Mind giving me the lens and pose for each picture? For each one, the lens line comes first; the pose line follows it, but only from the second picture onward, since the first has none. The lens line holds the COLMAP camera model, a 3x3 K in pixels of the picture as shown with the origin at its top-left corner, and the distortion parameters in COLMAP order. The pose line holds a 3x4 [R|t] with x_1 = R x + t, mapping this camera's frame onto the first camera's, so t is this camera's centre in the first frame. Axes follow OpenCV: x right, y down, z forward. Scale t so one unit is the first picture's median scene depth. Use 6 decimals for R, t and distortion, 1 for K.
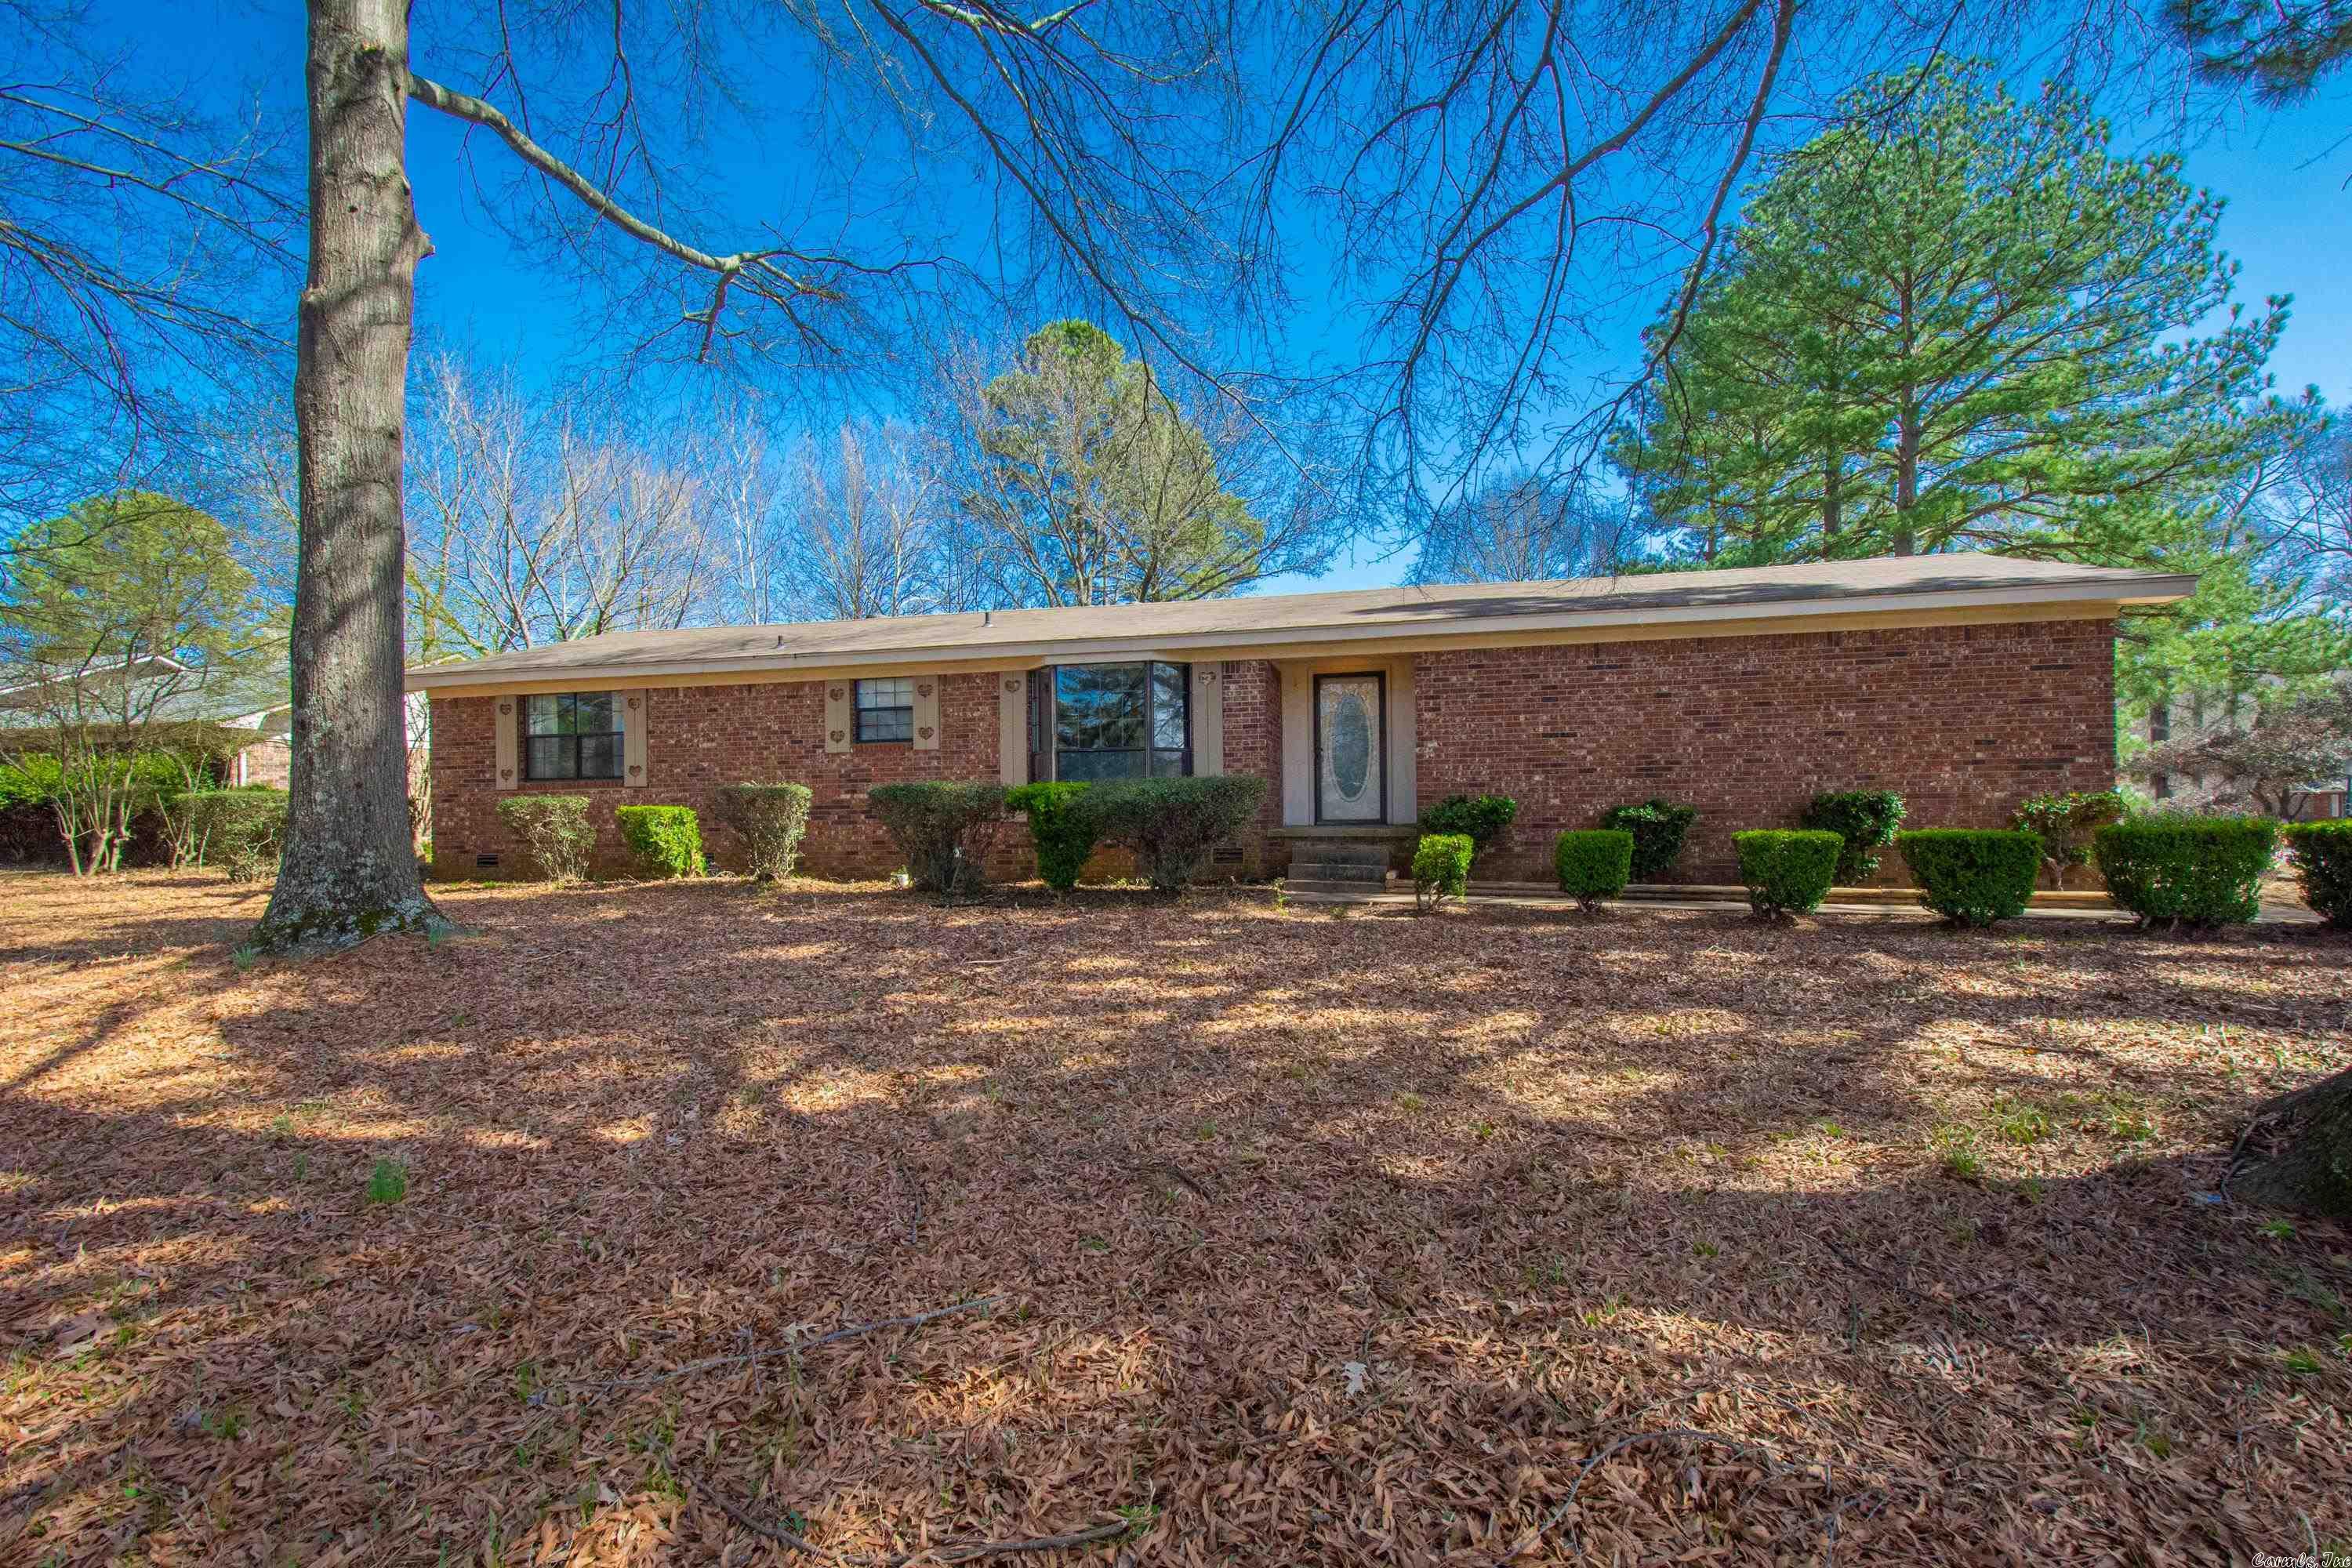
lens RADIAL K [[1044.6, 0, 1173.6], [0, 1044.6, 822.1], [0, 0, 1]] dist [0.010918, -0.000758]
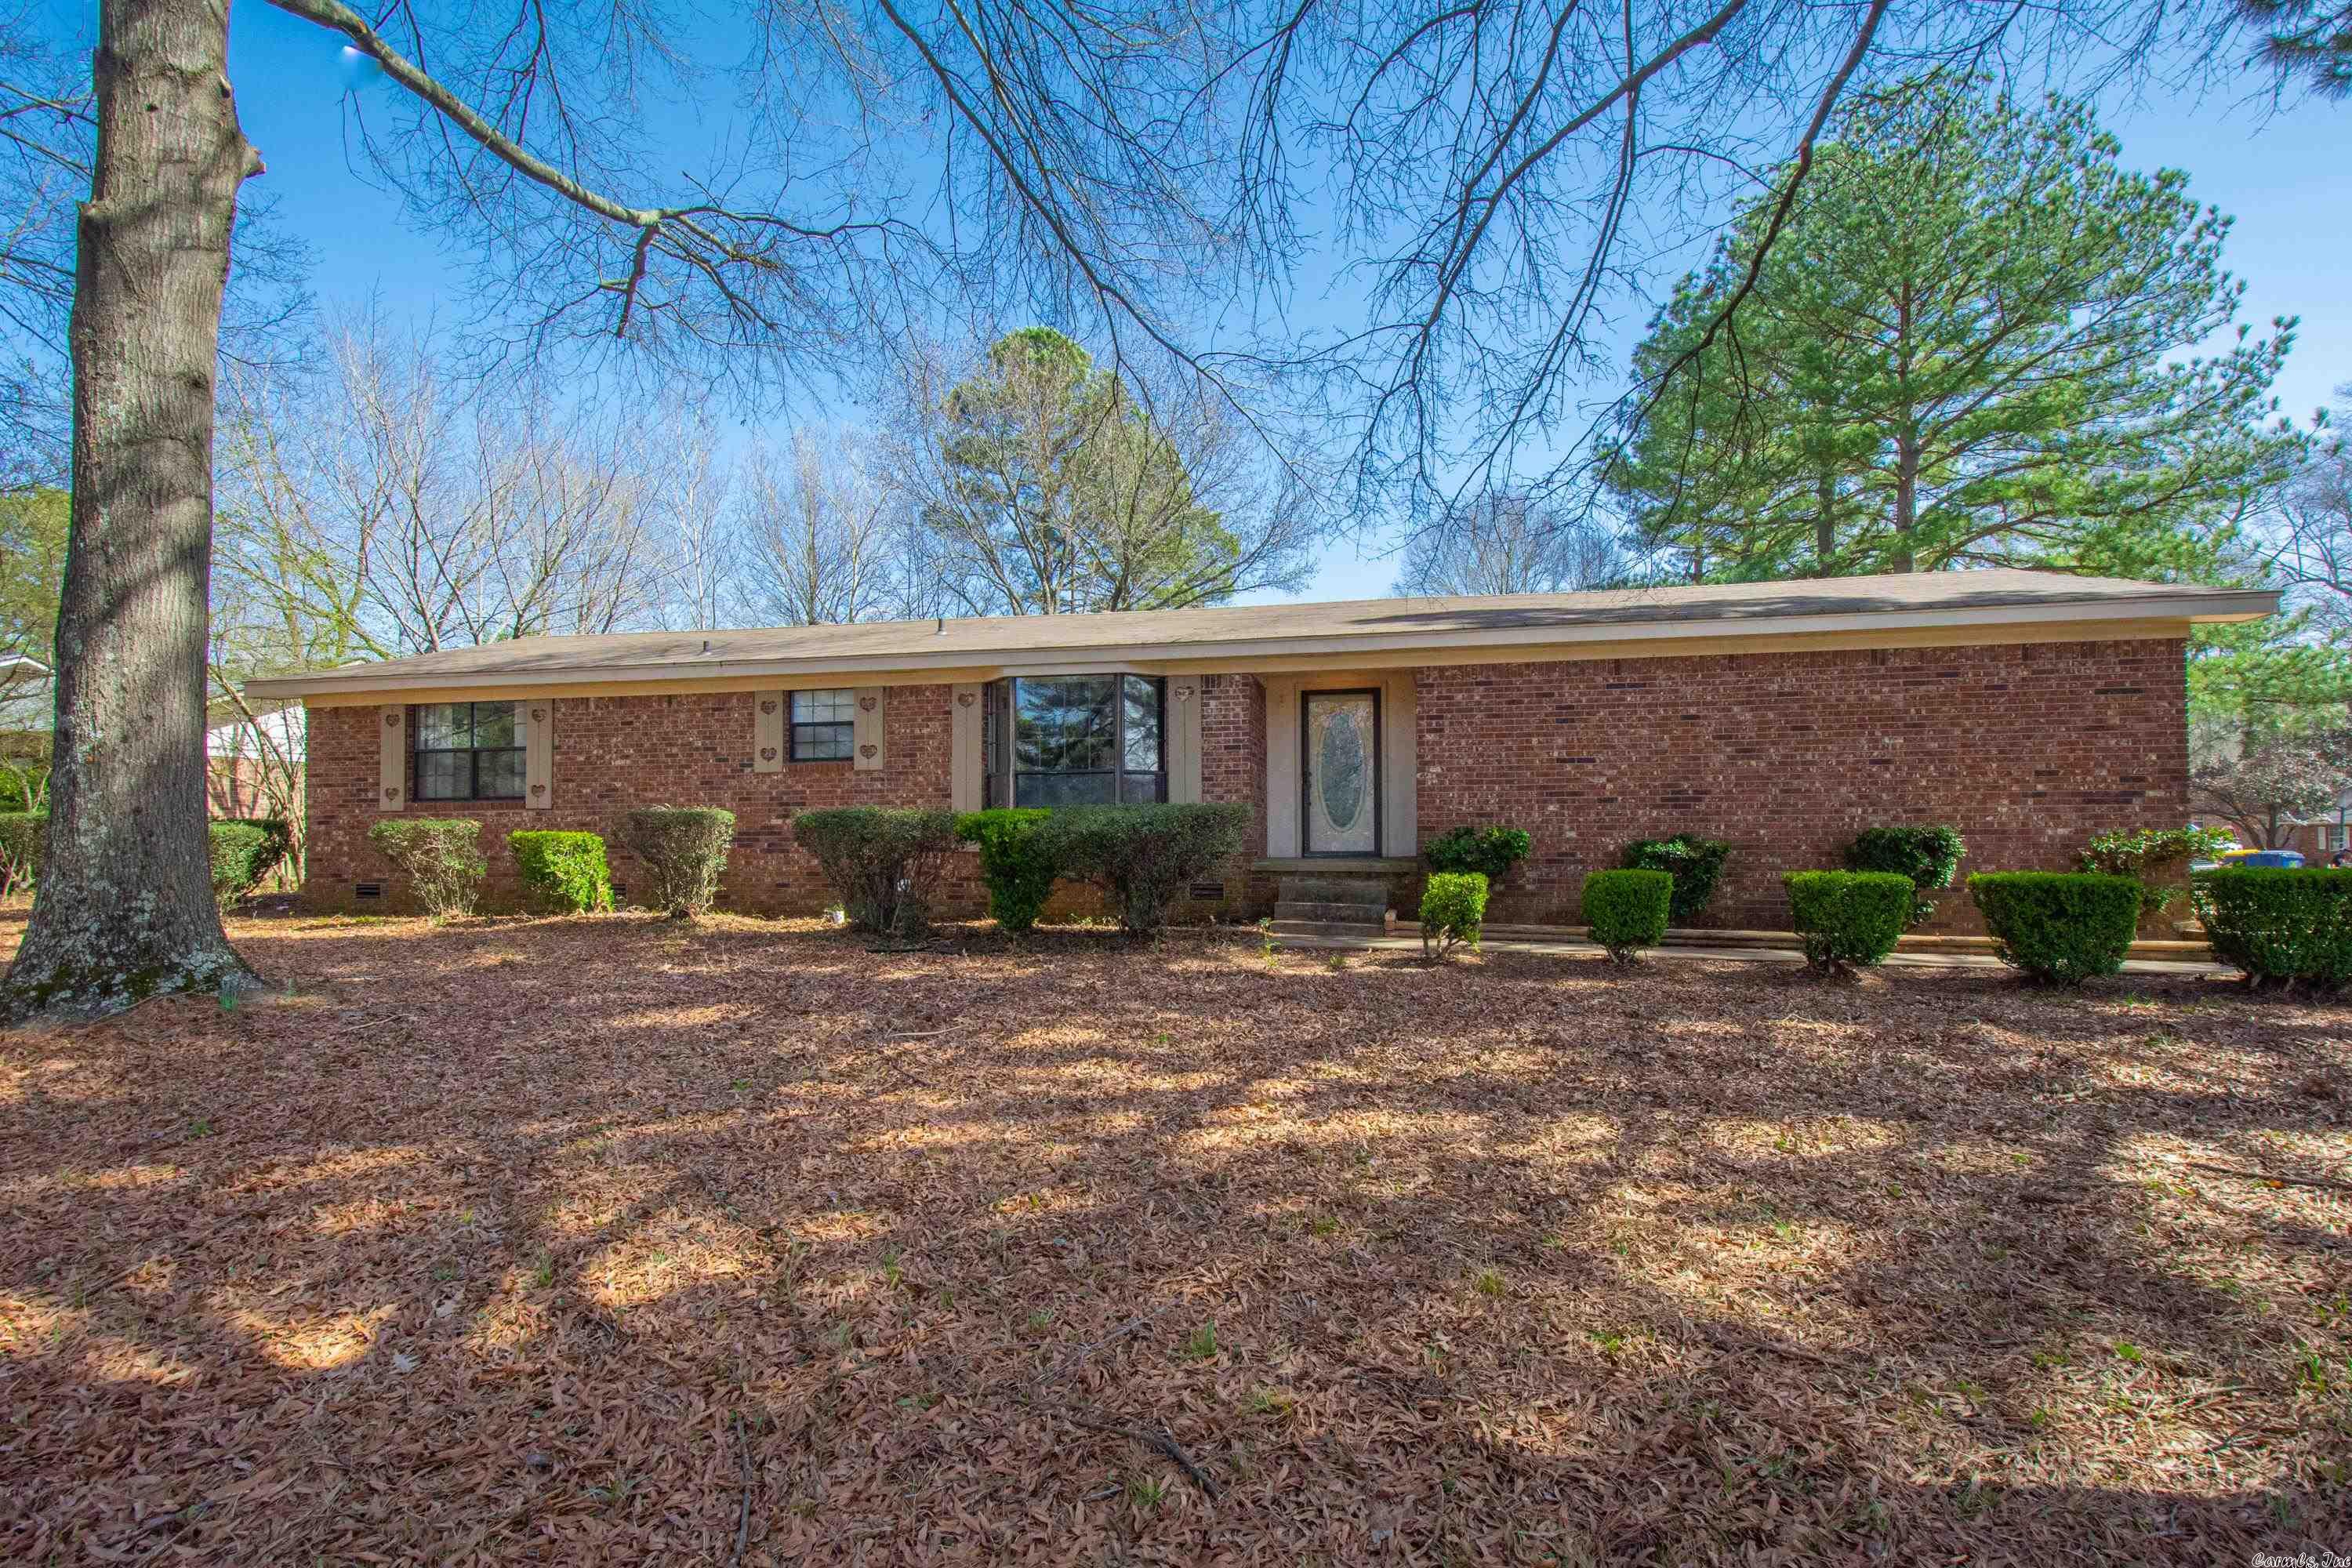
lens RADIAL K [[1012.4, 0, 1182.1], [0, 1012.4, 816.7], [0, 0, 1]] dist [0.011807, -0.004307]
pose [[0.999151, 0.006639, 0.040671, -0.004938], [-0.005746, 0.999741, -0.022017, -0.014082], [-0.040807, 0.021765, 0.998930, 0.148174]]
